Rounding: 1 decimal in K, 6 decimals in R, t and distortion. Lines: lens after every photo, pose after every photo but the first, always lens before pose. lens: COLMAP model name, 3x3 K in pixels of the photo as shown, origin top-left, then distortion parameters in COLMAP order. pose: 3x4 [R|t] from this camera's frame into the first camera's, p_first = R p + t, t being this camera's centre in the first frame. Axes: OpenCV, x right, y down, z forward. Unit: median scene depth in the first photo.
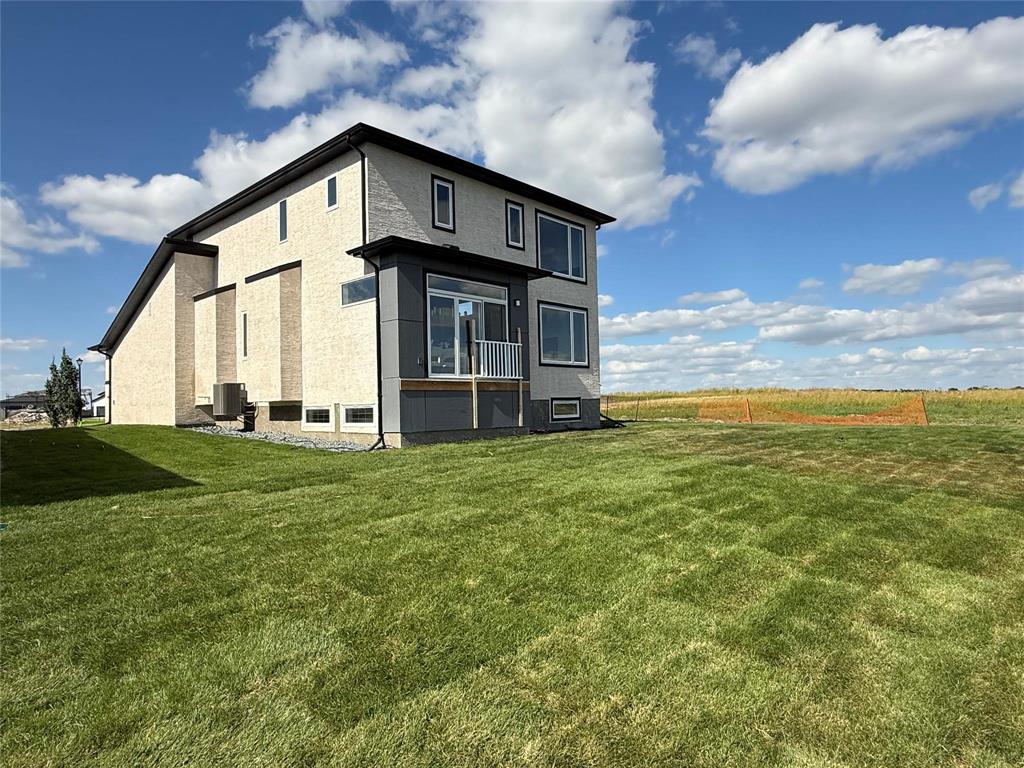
lens RADIAL K [[616.7, 0, 513.7], [0, 616.7, 377.0], [0, 0, 1]] dist [-0.005943, -0.000906]
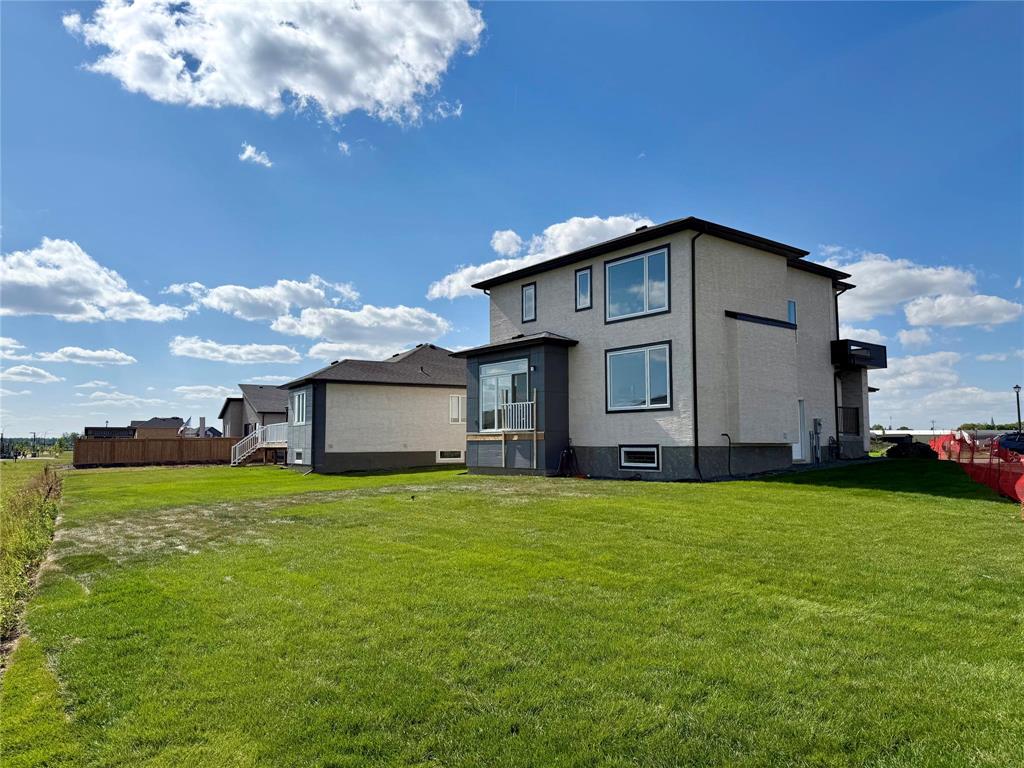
lens RADIAL K [[705.9, 0, 524.0], [0, 705.9, 383.0], [0, 0, 1]] dist [0.077698, -0.000716]
pose [[-0.133811, -0.064111, -0.988931, 1.230004], [0.053146, 0.996005, -0.071760, 0.008456], [0.989581, -0.062160, -0.129869, 1.016276]]
